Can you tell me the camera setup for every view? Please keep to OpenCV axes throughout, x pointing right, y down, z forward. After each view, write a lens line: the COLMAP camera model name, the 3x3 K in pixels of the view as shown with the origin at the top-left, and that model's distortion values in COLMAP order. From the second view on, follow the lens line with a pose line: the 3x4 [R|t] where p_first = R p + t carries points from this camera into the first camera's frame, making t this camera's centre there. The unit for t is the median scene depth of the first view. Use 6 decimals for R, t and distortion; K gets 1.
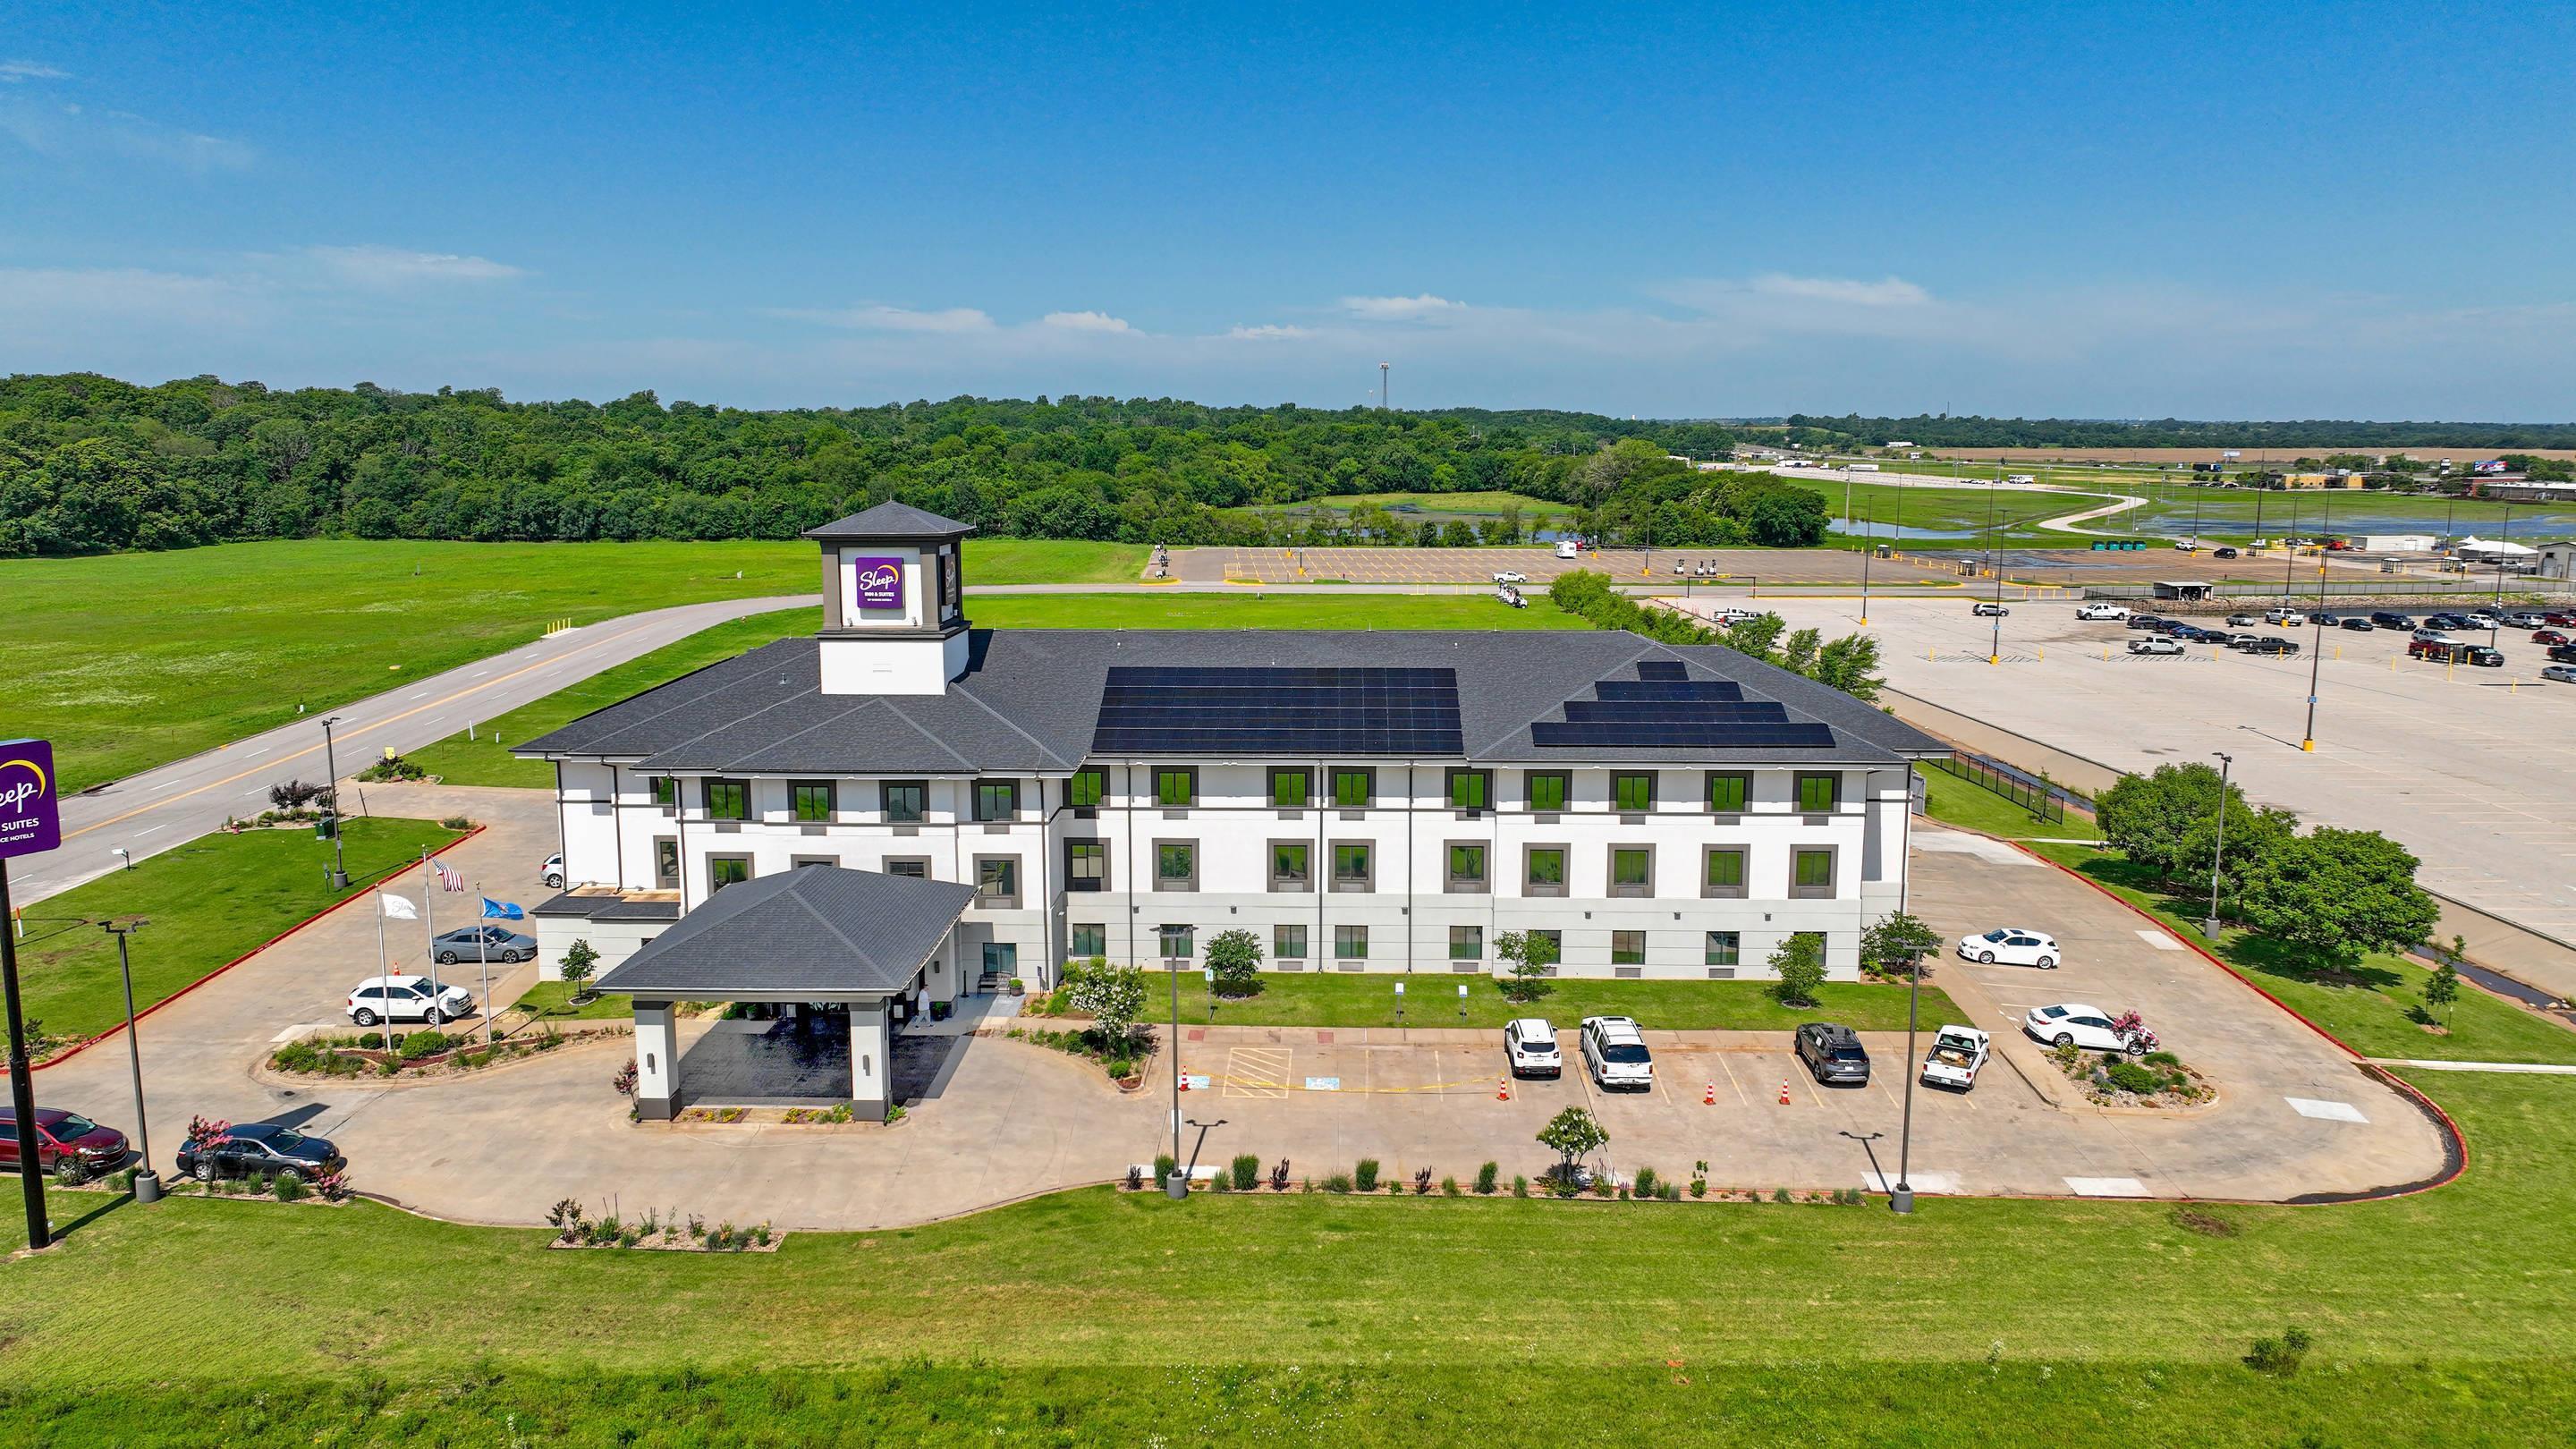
lens RADIAL K [[1834.2, 0, 1288.0], [0, 1834.2, 724.5], [0, 0, 1]] dist [0.009825, 0.004632]
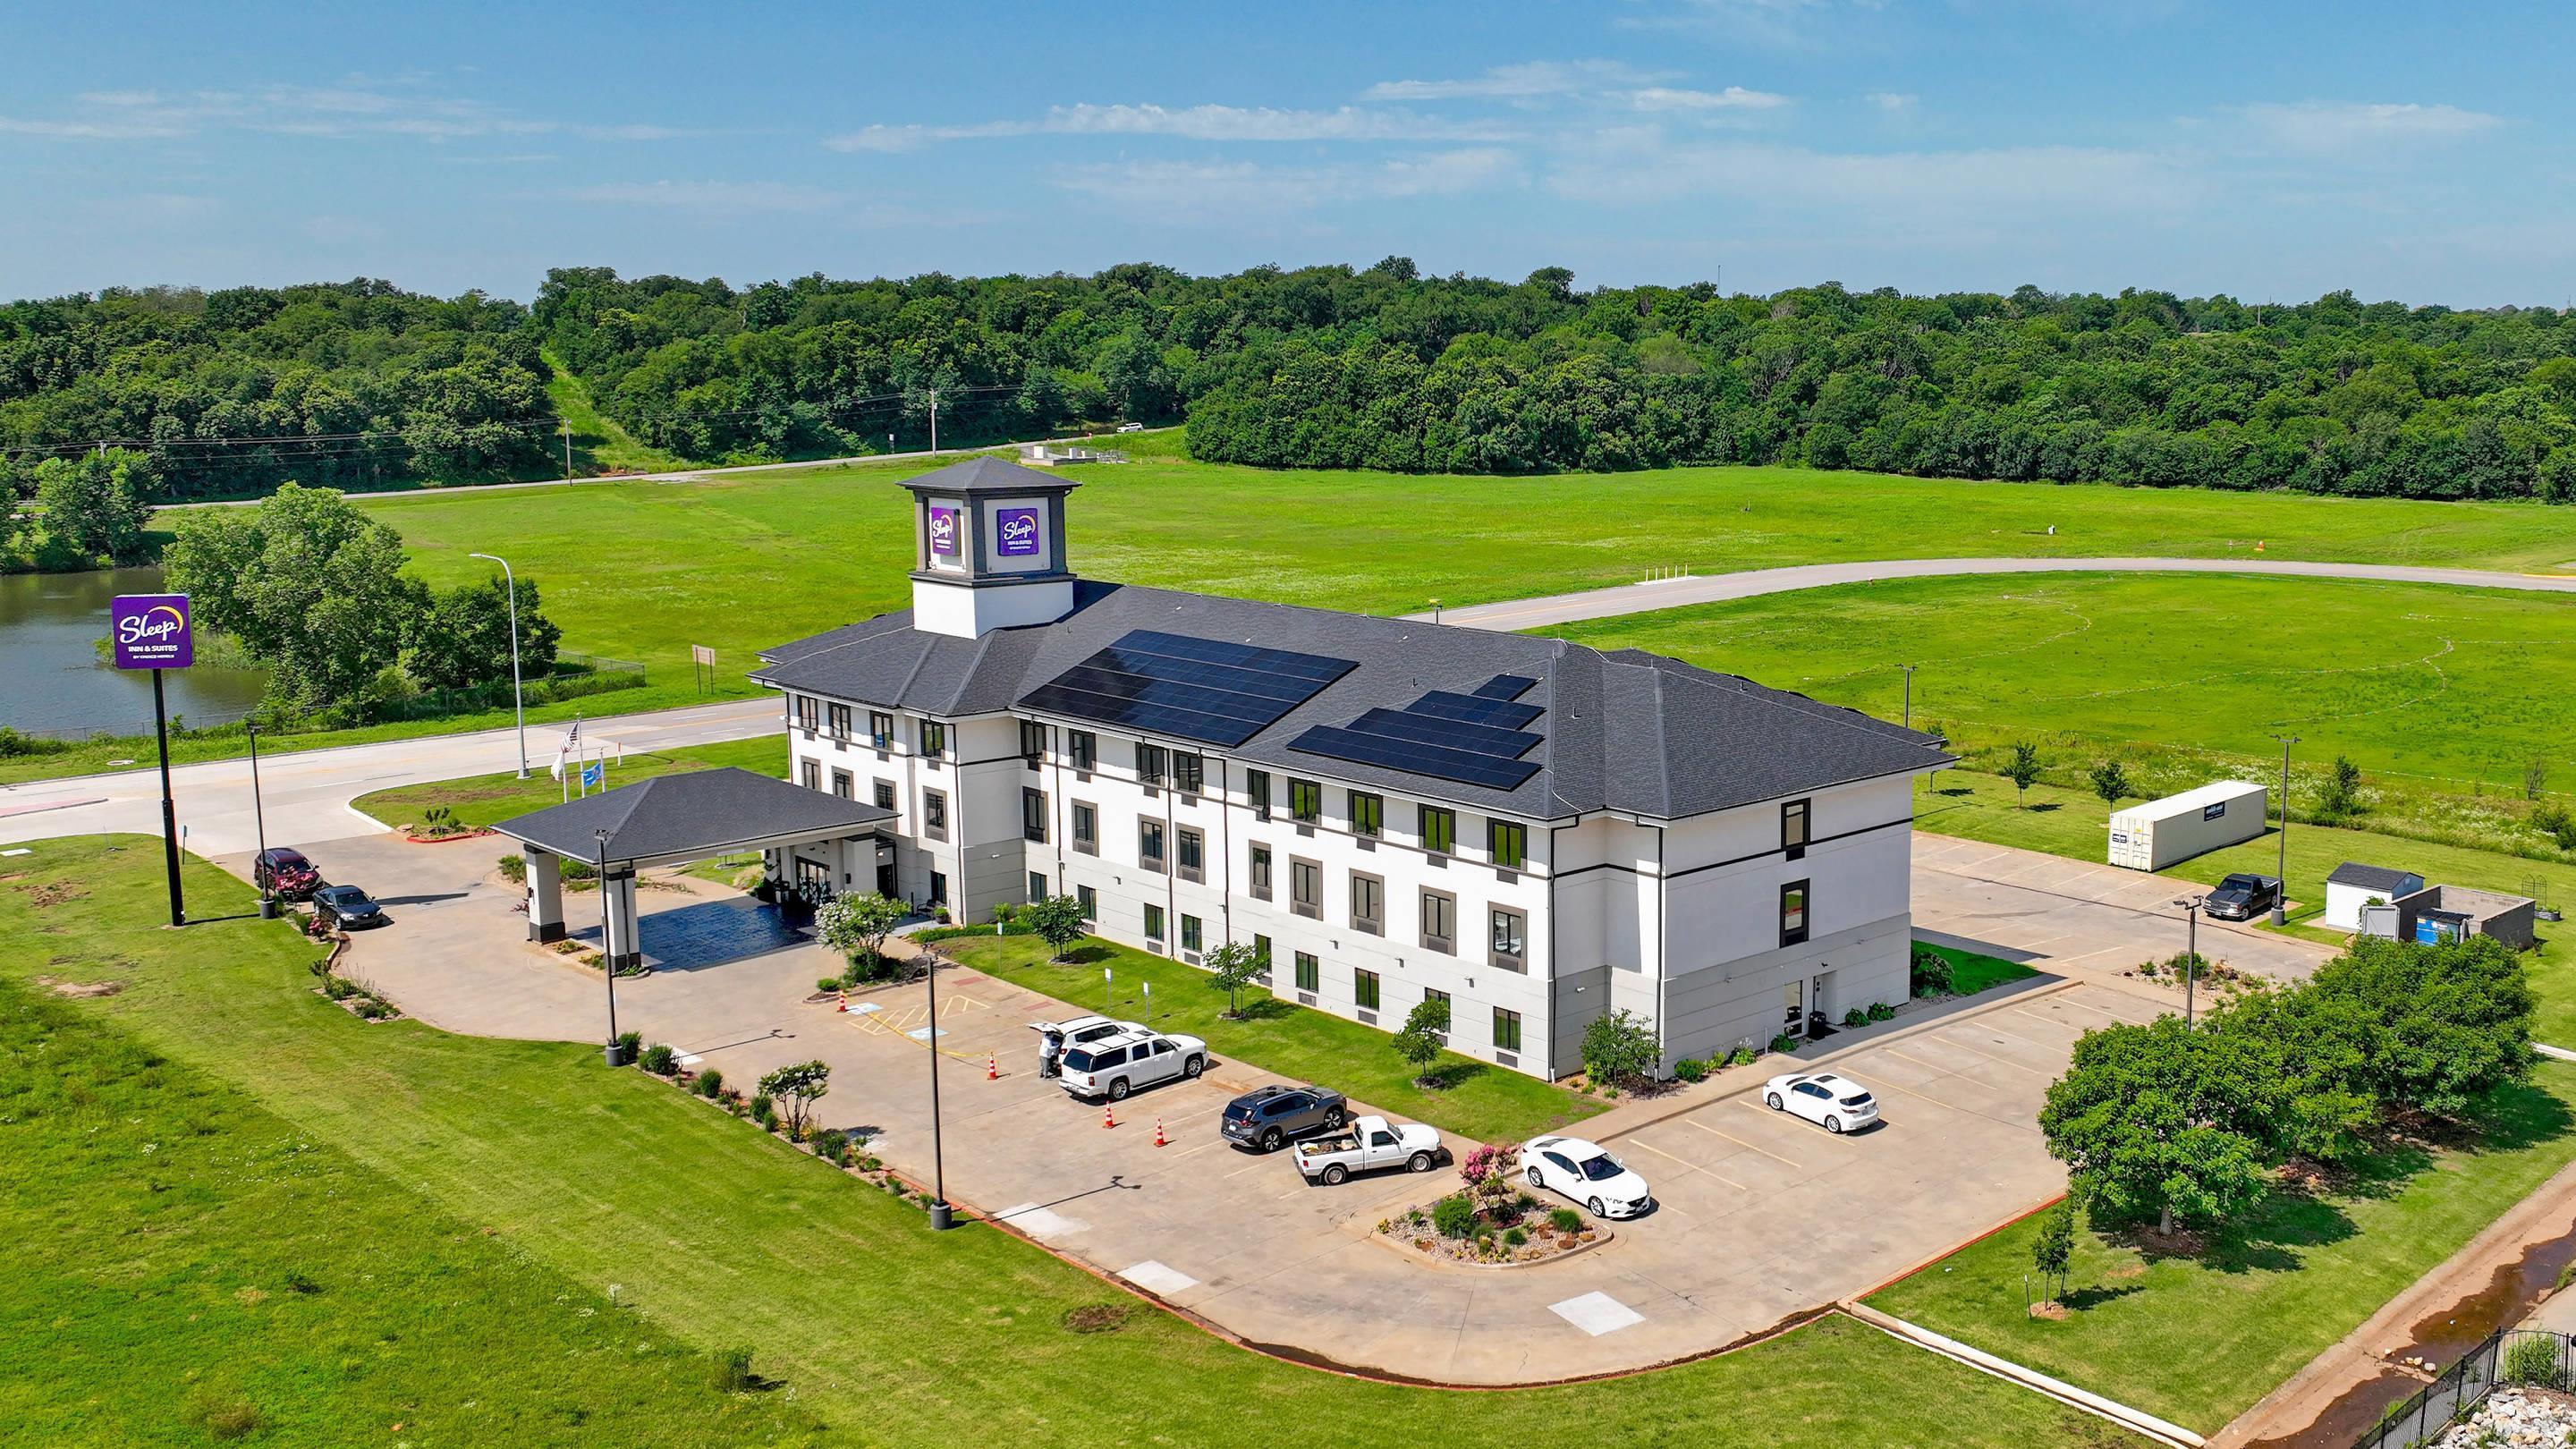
lens RADIAL K [[2264.5, 0, 1288.0], [0, 2264.5, 724.5], [0, 0, 1]] dist [0.001300, 0.000178]
pose [[0.726254, 0.116173, -0.677539, 0.859577], [-0.110469, 0.992530, 0.051771, -0.056455], [0.678492, 0.037249, 0.733663, 0.161740]]
